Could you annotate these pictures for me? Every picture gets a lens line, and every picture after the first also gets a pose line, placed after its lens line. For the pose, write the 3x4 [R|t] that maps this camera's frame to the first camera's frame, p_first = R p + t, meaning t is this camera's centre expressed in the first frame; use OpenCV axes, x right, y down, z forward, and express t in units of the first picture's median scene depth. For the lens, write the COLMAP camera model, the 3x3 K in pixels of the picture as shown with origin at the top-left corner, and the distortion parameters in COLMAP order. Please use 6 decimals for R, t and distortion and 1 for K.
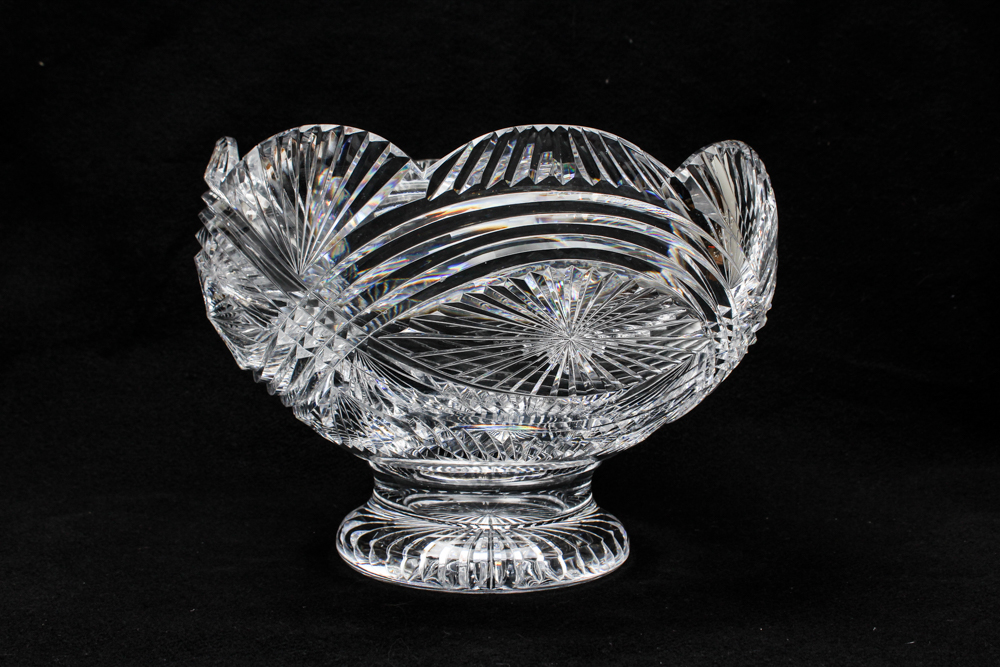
lens RADIAL K [[777.6, 0, 498.2], [0, 777.6, 333.5], [0, 0, 1]] dist [-0.003476, -0.023285]
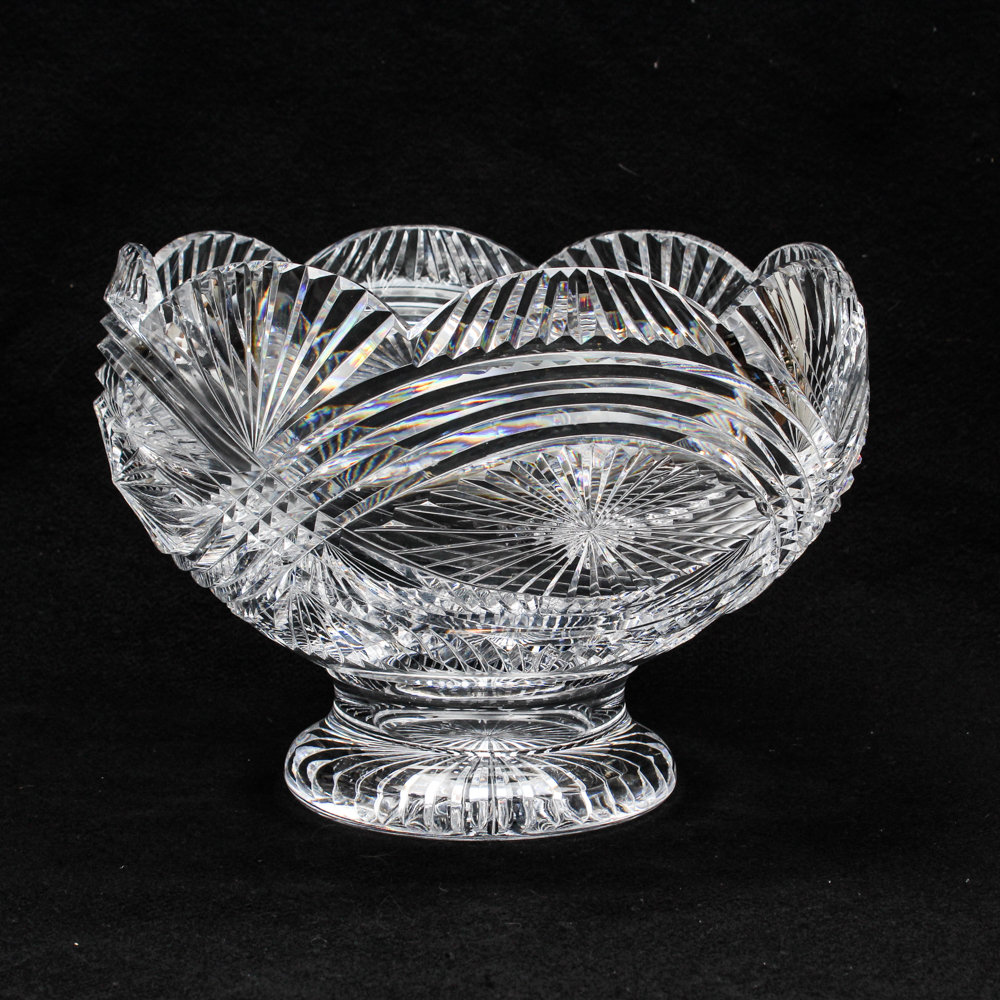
lens RADIAL K [[1187.7, 0, 501.6], [0, 1187.7, 500.2], [0, 0, 1]] dist [0.003566, 0.000000]
pose [[0.999933, -0.008593, 0.007812, -0.007592], [0.008223, 0.998896, 0.046250, -0.060299], [-0.008201, -0.046183, 0.998899, -0.170875]]
